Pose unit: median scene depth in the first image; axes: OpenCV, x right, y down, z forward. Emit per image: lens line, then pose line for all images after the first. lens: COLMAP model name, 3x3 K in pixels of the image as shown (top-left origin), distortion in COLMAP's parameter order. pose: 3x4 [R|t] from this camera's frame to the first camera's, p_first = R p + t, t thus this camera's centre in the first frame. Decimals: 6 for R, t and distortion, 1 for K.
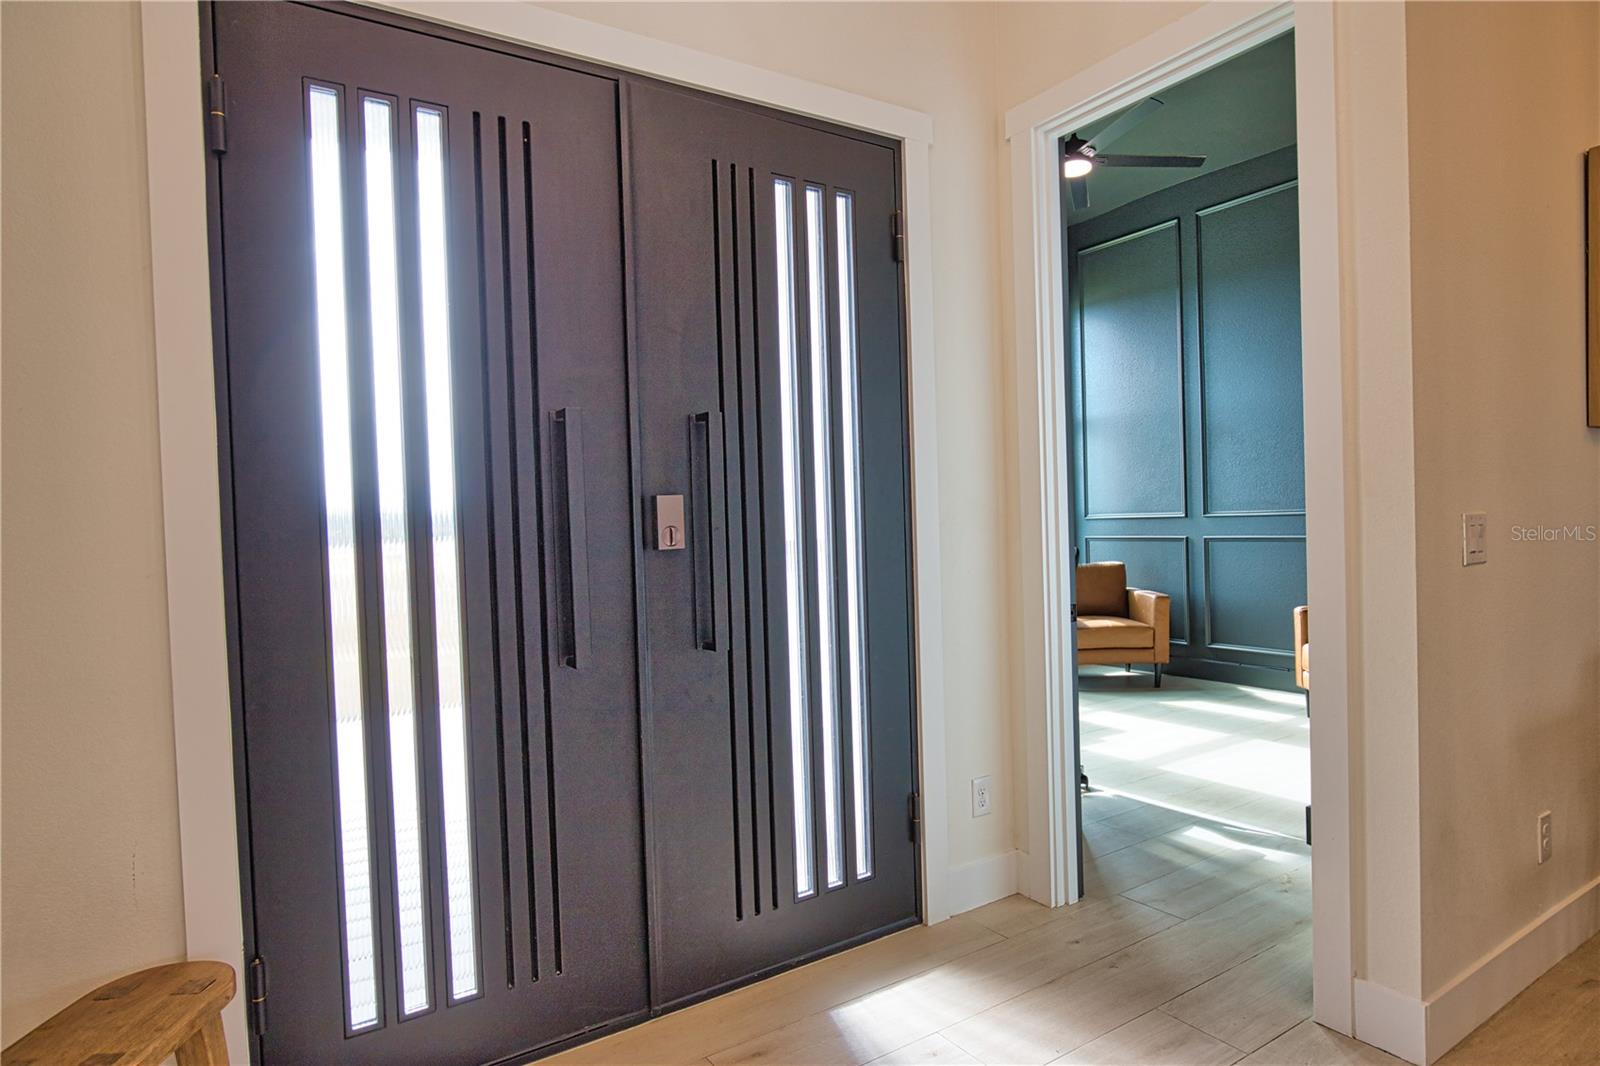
lens RADIAL K [[886.1, 0, 800.2], [0, 886.1, 535.0], [0, 0, 1]] dist [-0.023837, -0.000390]
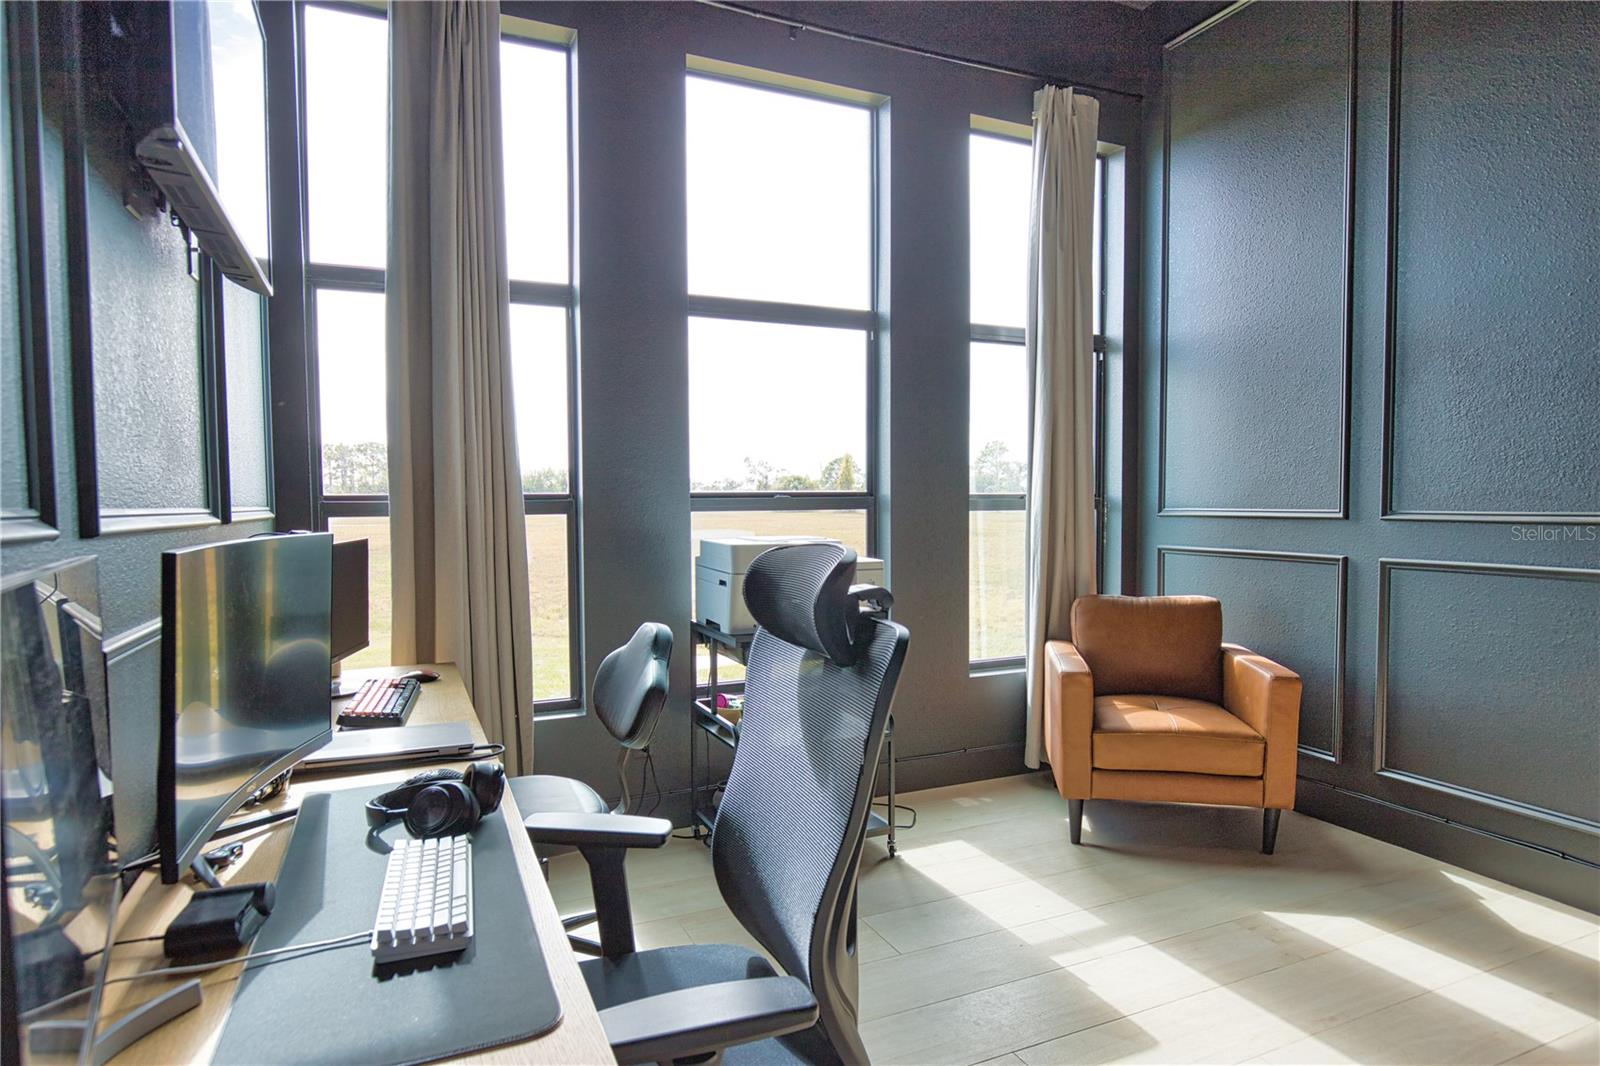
lens RADIAL K [[886.1, 0, 801.8], [0, 886.1, 537.5], [0, 0, 1]] dist [-0.023837, -0.000390]
pose [[0.988371, 0.033365, -0.148356, 0.199571], [-0.029676, 0.999195, 0.027006, -0.013715], [0.149138, -0.022289, 0.988565, 0.444208]]
